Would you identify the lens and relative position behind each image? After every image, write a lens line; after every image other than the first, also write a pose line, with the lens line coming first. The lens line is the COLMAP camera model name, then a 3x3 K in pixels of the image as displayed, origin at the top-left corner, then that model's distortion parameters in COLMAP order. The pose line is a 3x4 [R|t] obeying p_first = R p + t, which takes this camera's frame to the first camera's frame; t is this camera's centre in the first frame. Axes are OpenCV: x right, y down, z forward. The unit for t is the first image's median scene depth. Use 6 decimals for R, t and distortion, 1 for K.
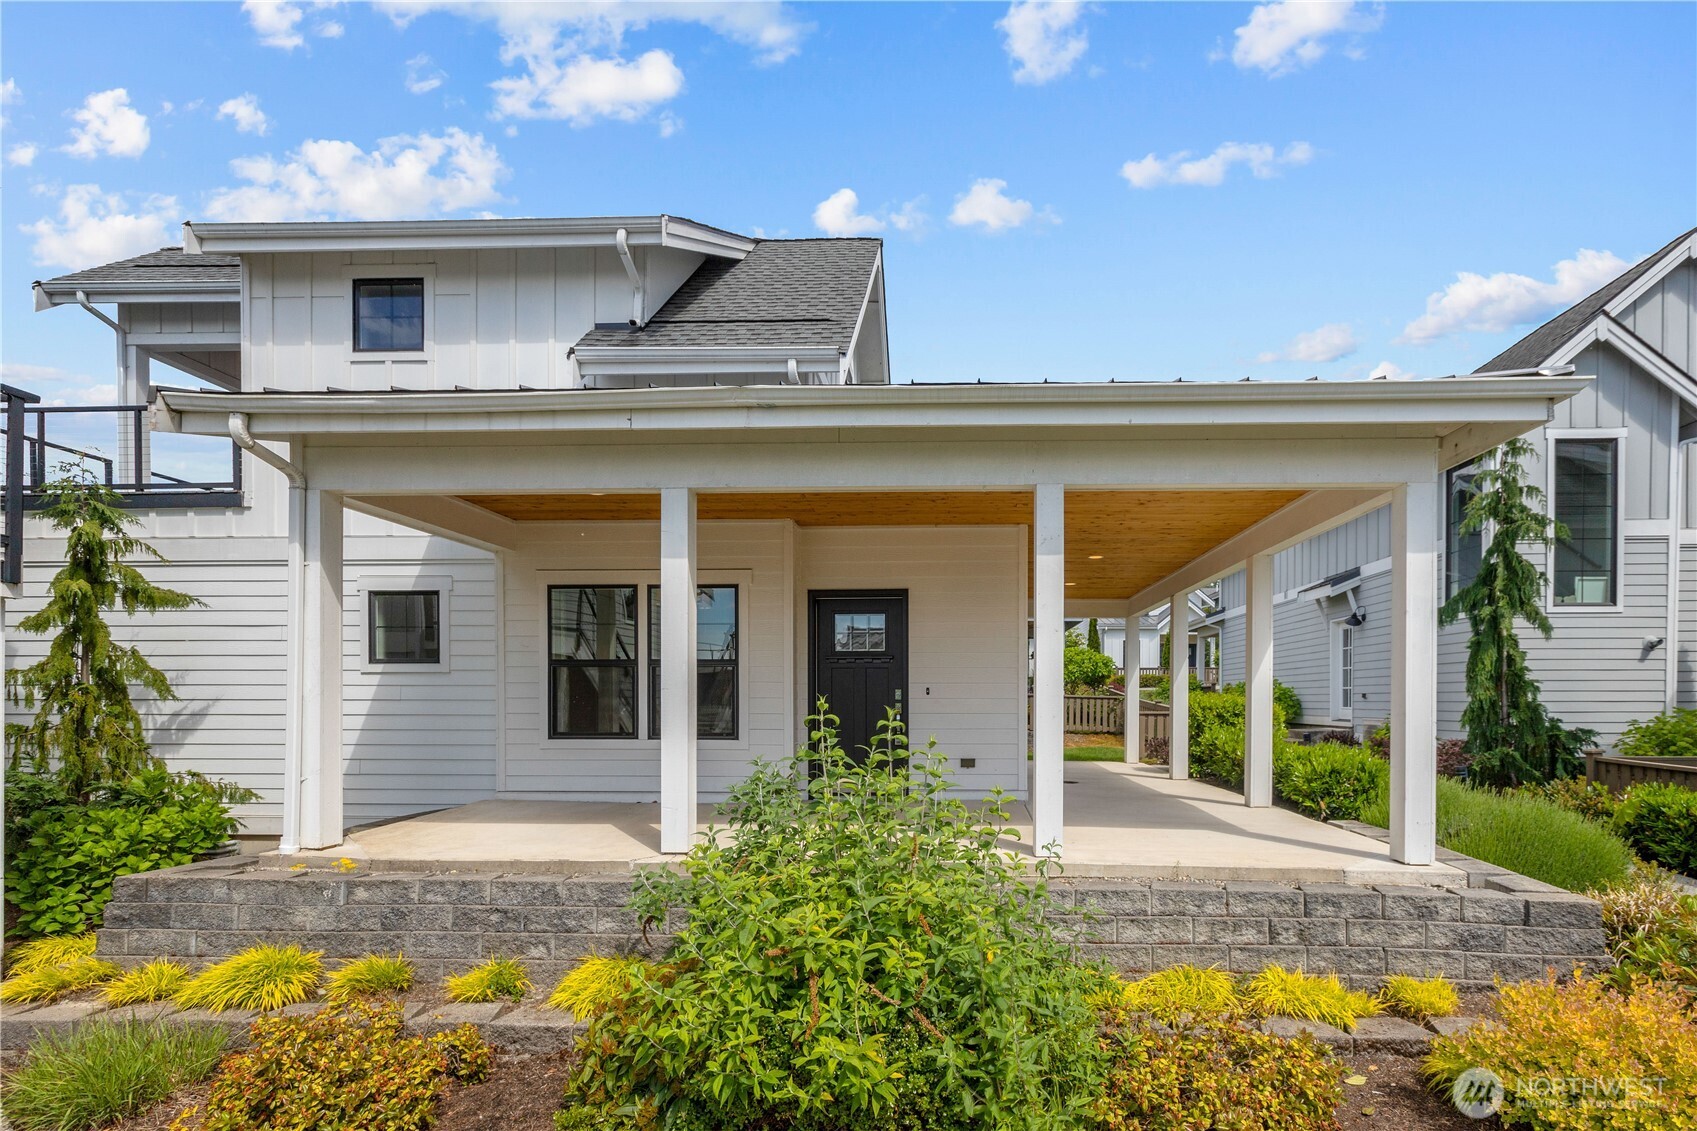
lens RADIAL K [[767.2, 0, 847.7], [0, 767.2, 570.0], [0, 0, 1]] dist [-0.000648, -0.000013]
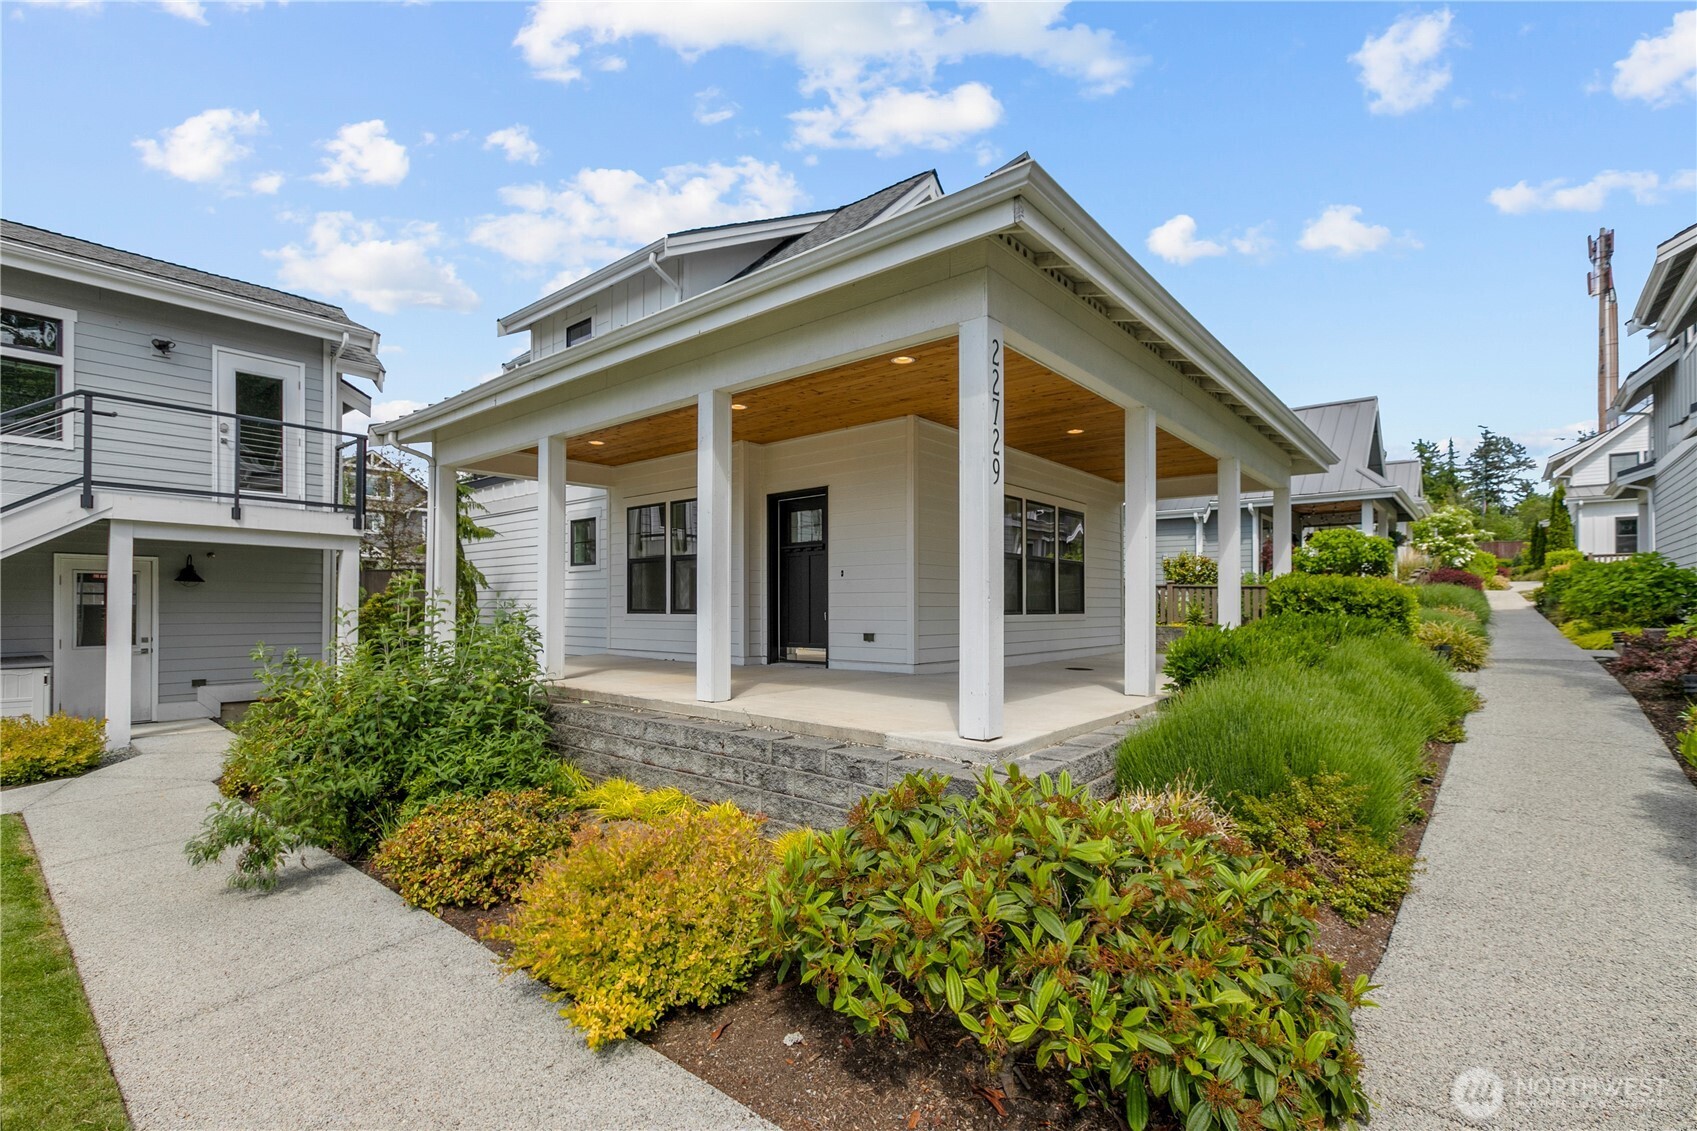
lens RADIAL K [[767.2, 0, 848.6], [0, 767.2, 575.1], [0, 0, 1]] dist [-0.000648, -0.000013]
pose [[0.999958, 0.002061, -0.008956, -0.383653], [-0.002242, 0.999794, -0.020195, 0.008778], [0.008913, 0.020215, 0.999756, -0.023857]]
